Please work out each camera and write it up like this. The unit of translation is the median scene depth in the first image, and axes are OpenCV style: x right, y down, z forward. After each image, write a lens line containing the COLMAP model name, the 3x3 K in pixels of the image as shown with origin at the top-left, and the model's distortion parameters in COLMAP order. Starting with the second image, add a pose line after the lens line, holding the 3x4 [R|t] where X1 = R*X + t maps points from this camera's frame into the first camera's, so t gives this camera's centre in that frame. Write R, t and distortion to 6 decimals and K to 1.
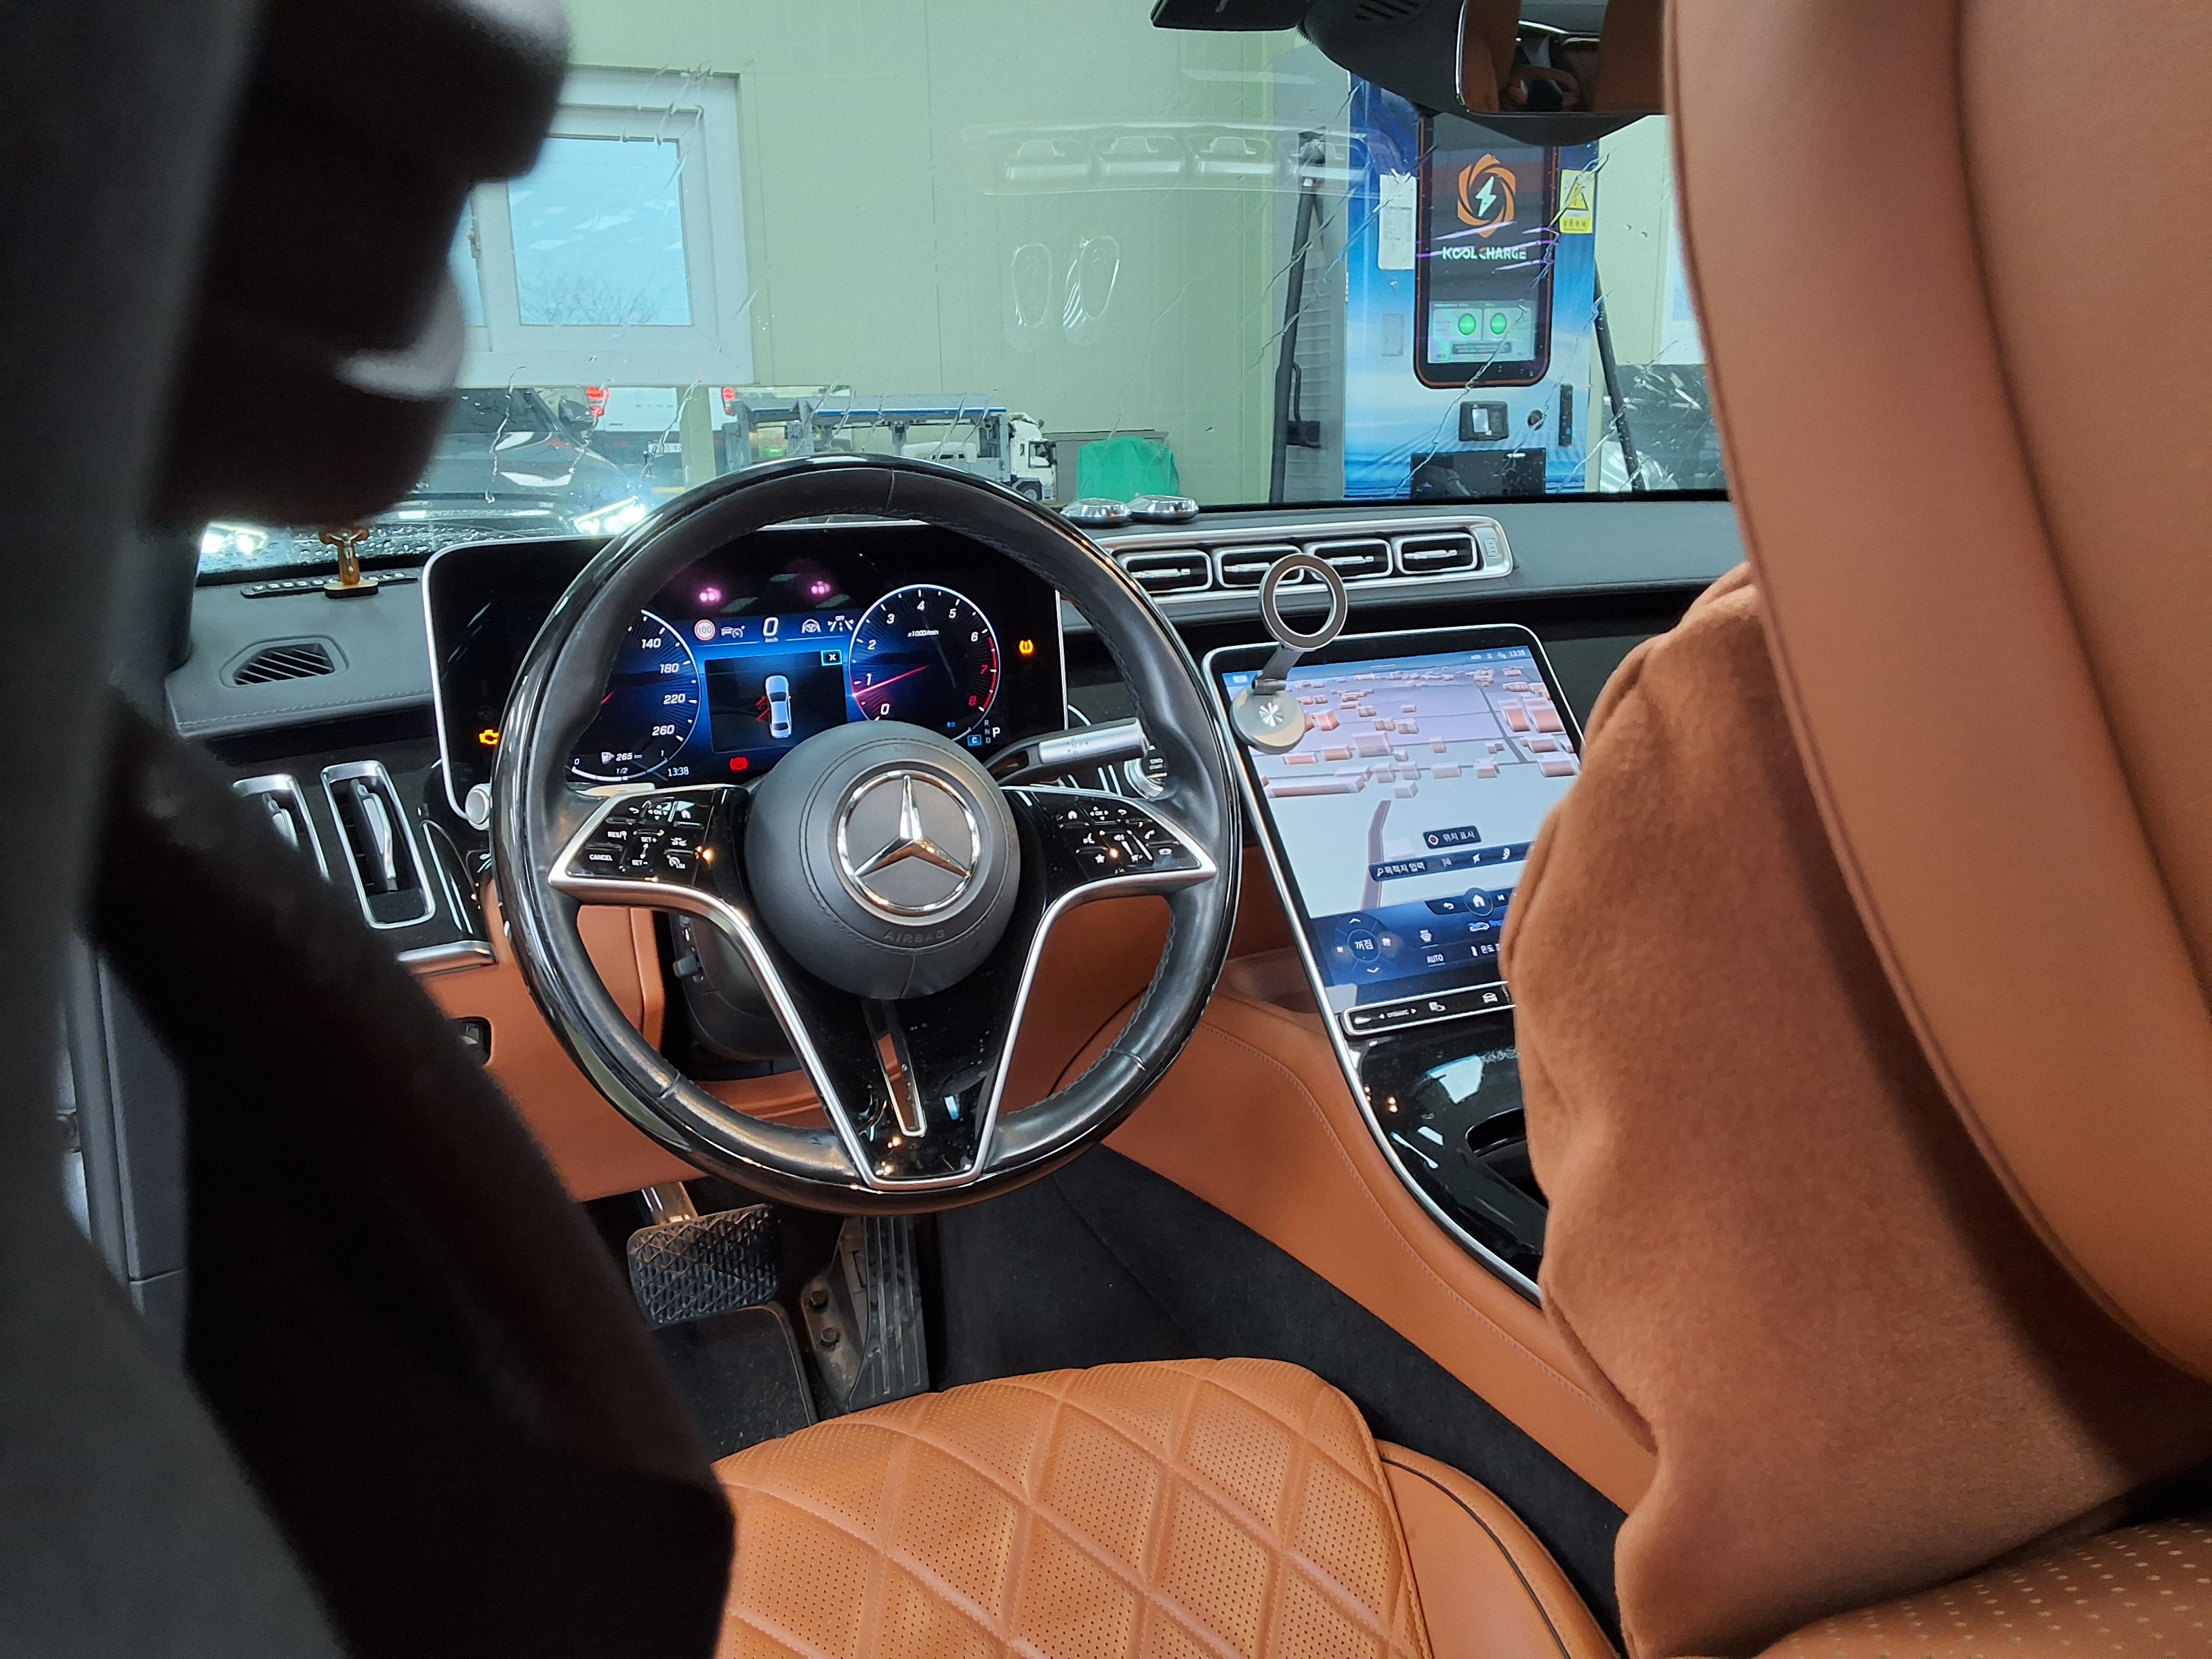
lens RADIAL K [[1797.8, 0, 1094.1], [0, 1797.8, 821.9], [0, 0, 1]] dist [0.098835, -0.093173]
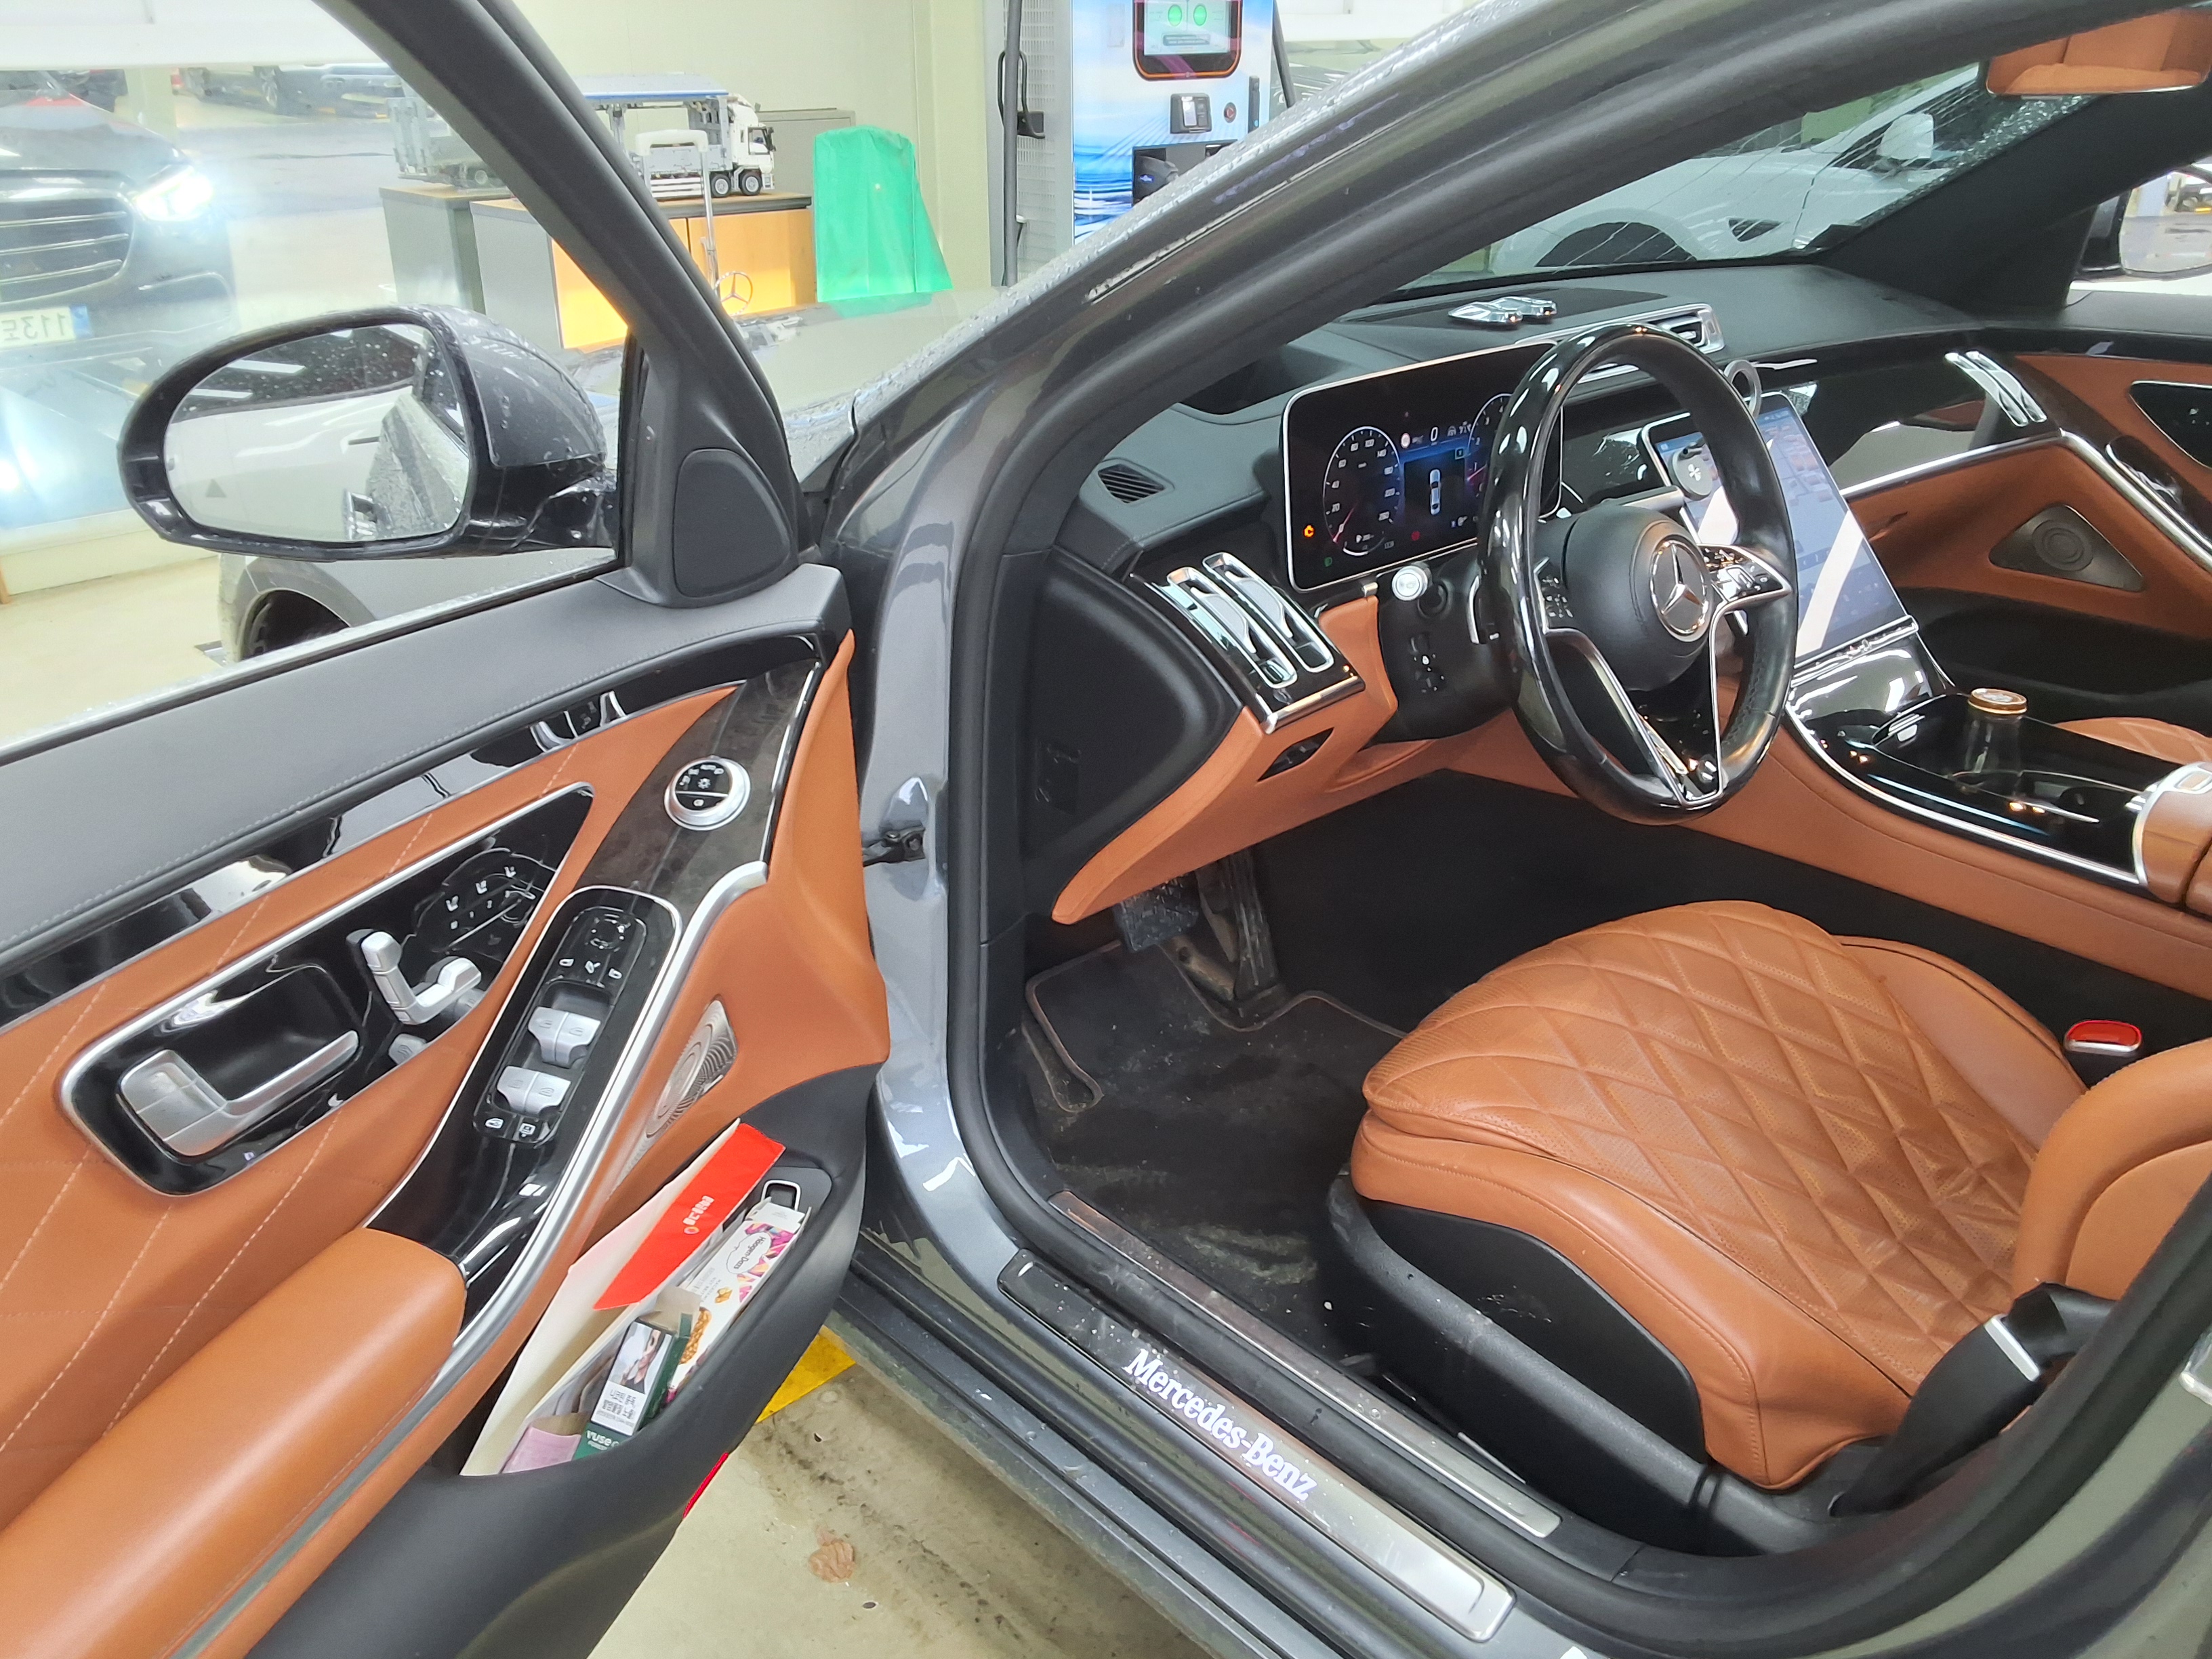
lens RADIAL K [[1797.8, 0, 1113.2], [0, 1797.8, 828.5], [0, 0, 1]] dist [0.098835, -0.093173]
pose [[0.951419, -0.108009, 0.288333, -0.193304], [0.051975, 0.979353, 0.195360, -0.021712], [-0.303480, -0.170883, 0.937389, -0.066578]]
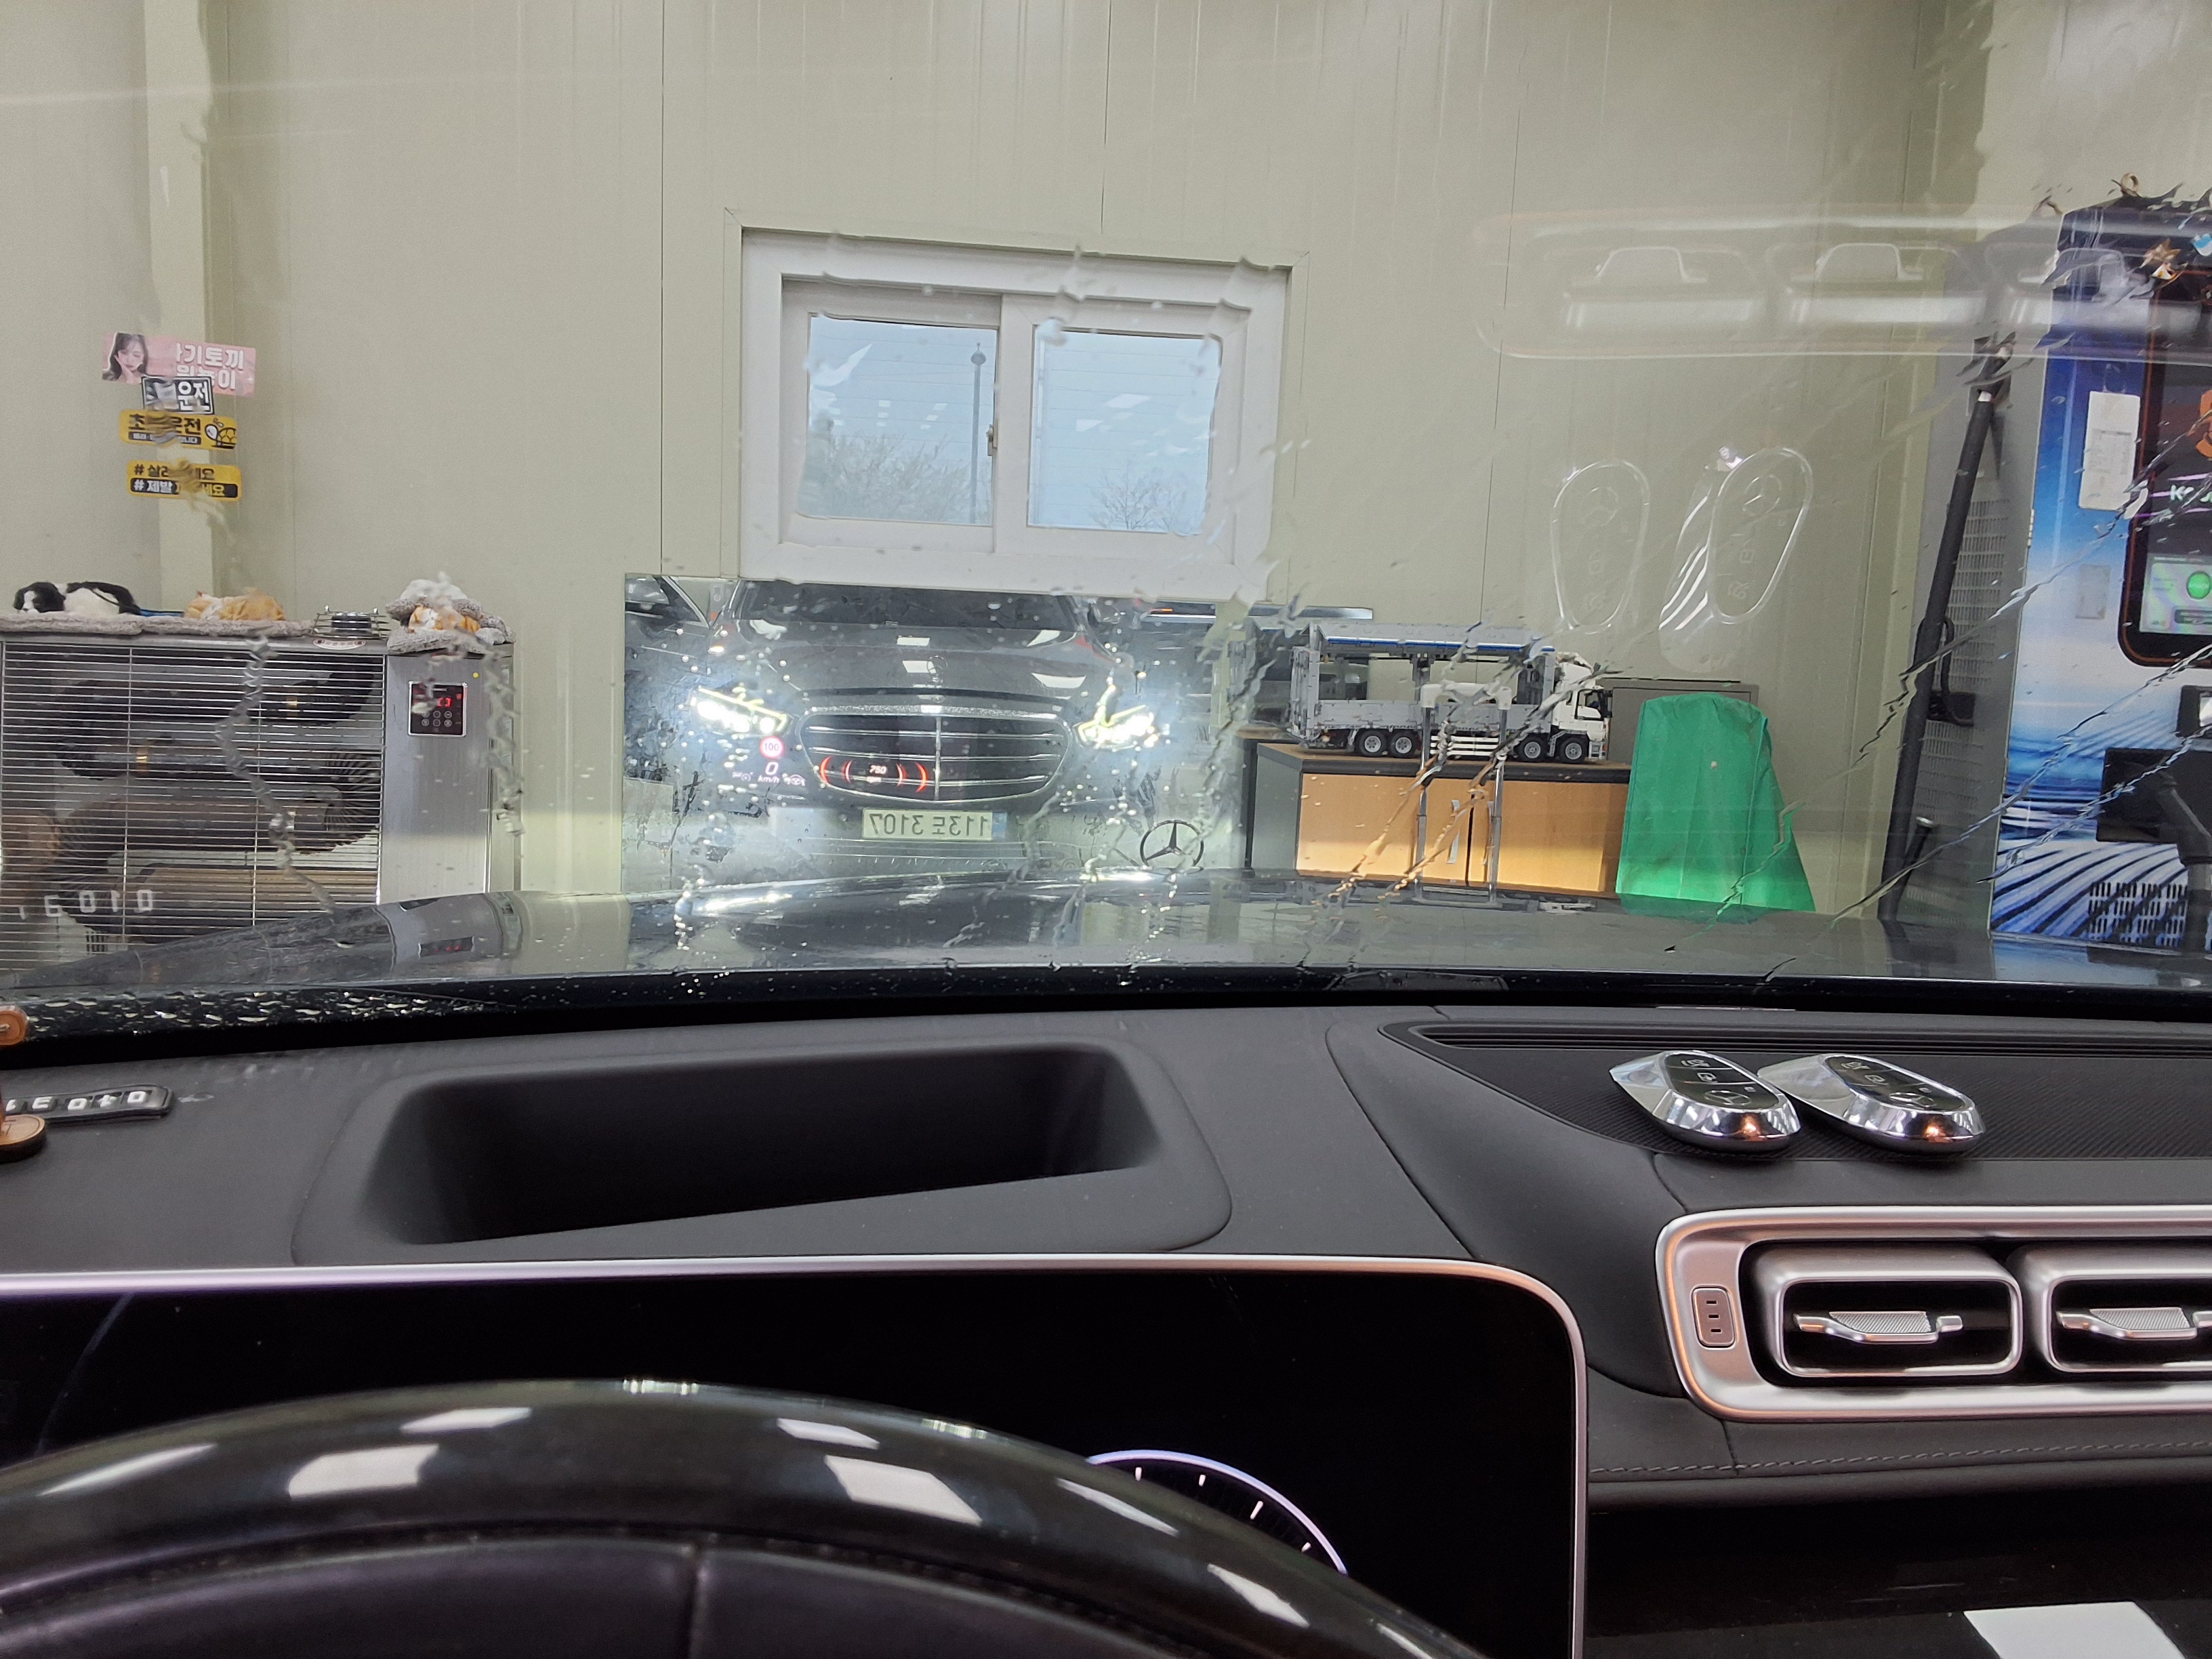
lens RADIAL K [[1797.8, 0, 1098.7], [0, 1797.8, 829.5], [0, 0, 1]] dist [0.098835, -0.093173]
pose [[0.953737, 0.101300, -0.283061, -0.004774], [-0.130240, 0.987805, -0.085319, -0.050399], [0.270966, 0.118238, 0.955300, 0.162929]]
